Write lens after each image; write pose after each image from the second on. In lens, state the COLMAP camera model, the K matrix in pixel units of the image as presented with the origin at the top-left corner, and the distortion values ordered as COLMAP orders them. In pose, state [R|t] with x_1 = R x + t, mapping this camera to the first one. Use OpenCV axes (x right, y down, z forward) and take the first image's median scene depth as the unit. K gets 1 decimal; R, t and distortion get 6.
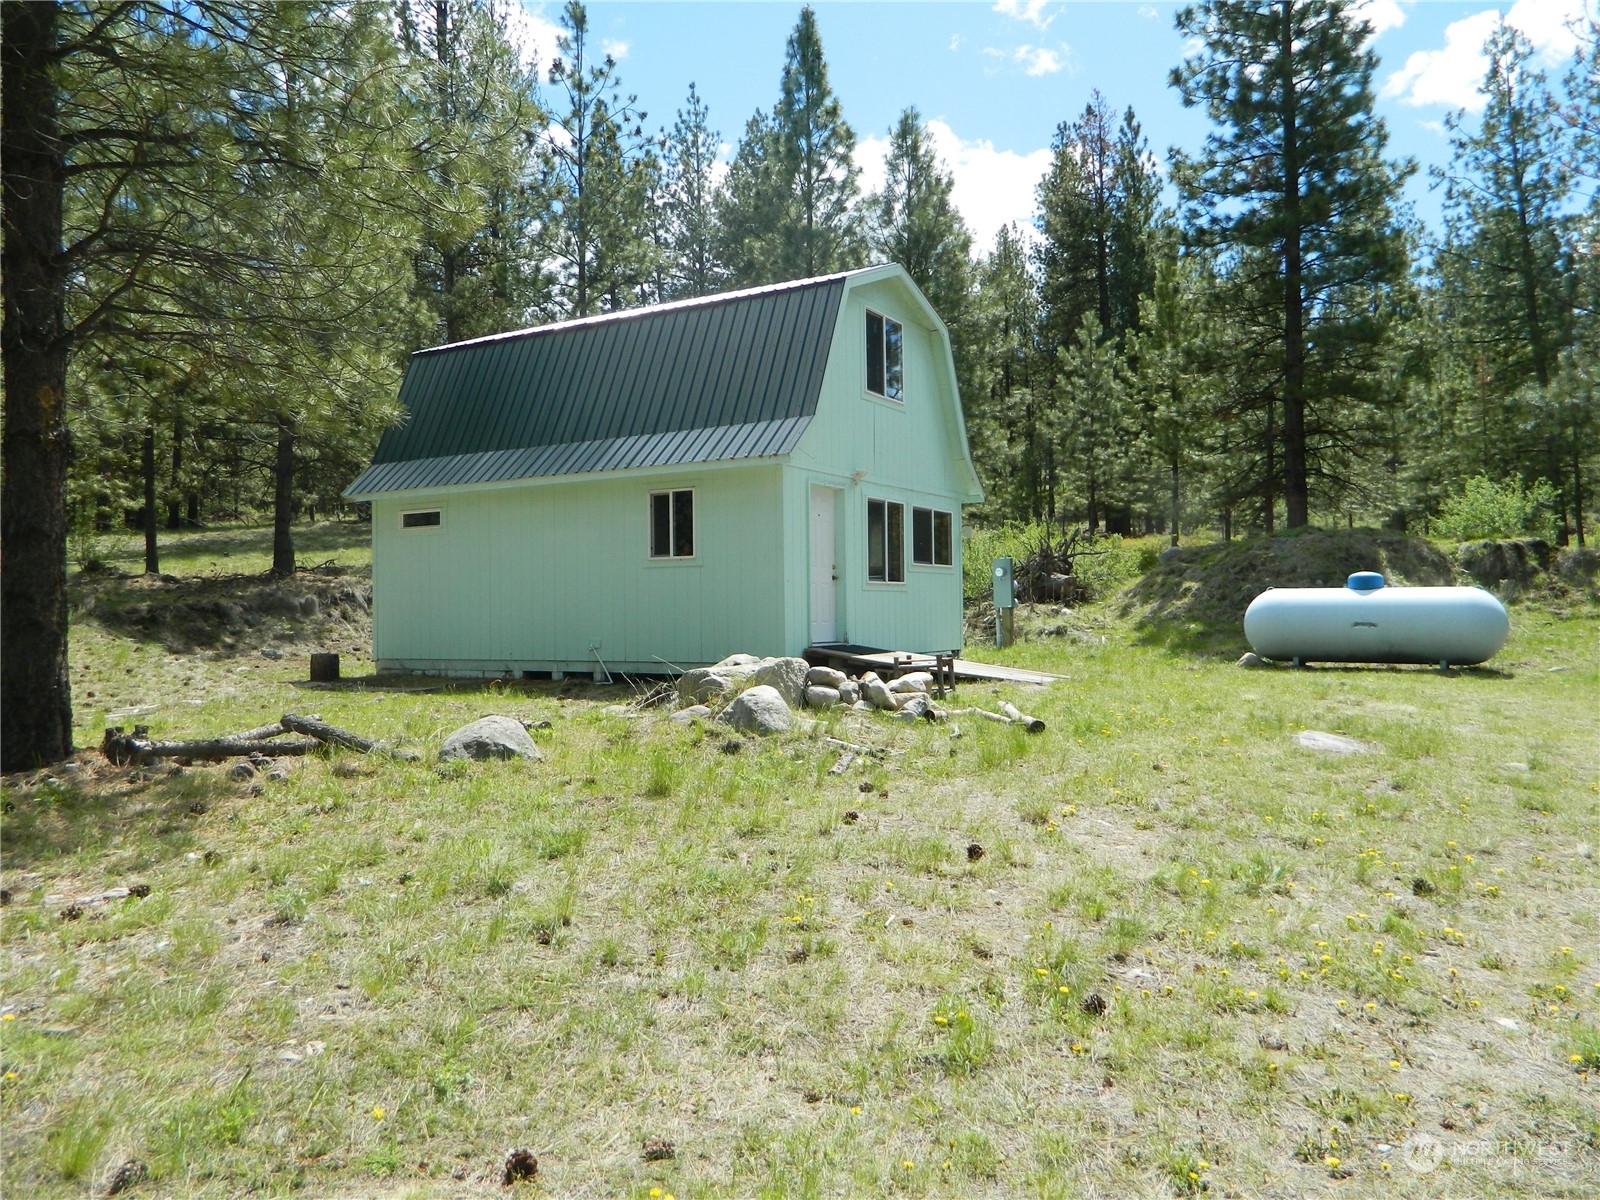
lens RADIAL K [[1172.7, 0, 797.6], [0, 1172.7, 598.3], [0, 0, 1]] dist [-0.003437, 0.000416]
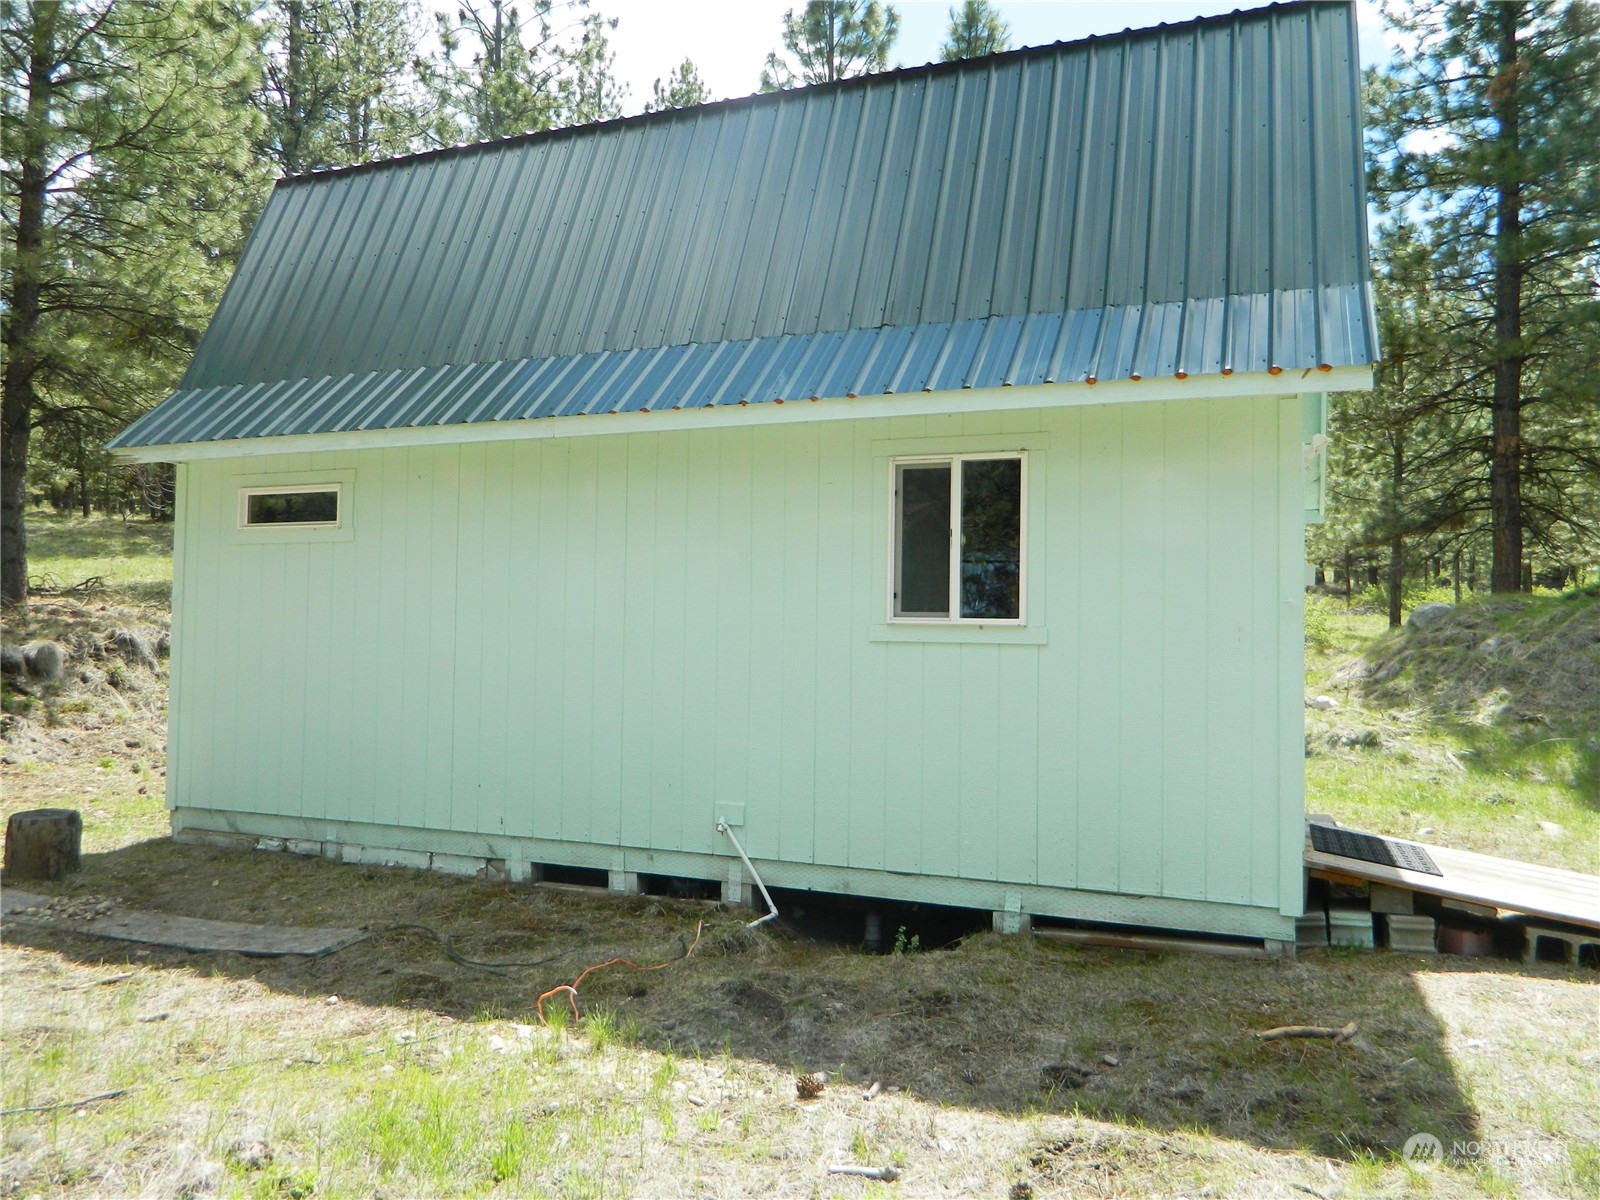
lens RADIAL K [[1150.9, 0, 800.0], [0, 1150.9, 600.0], [0, 0, 1]] dist [0.044305, -0.052193]
pose [[0.988468, 0.032637, 0.147874, -0.150052], [-0.030013, 0.999351, -0.019943, -0.022382], [-0.148428, 0.015275, 0.988805, 0.413868]]
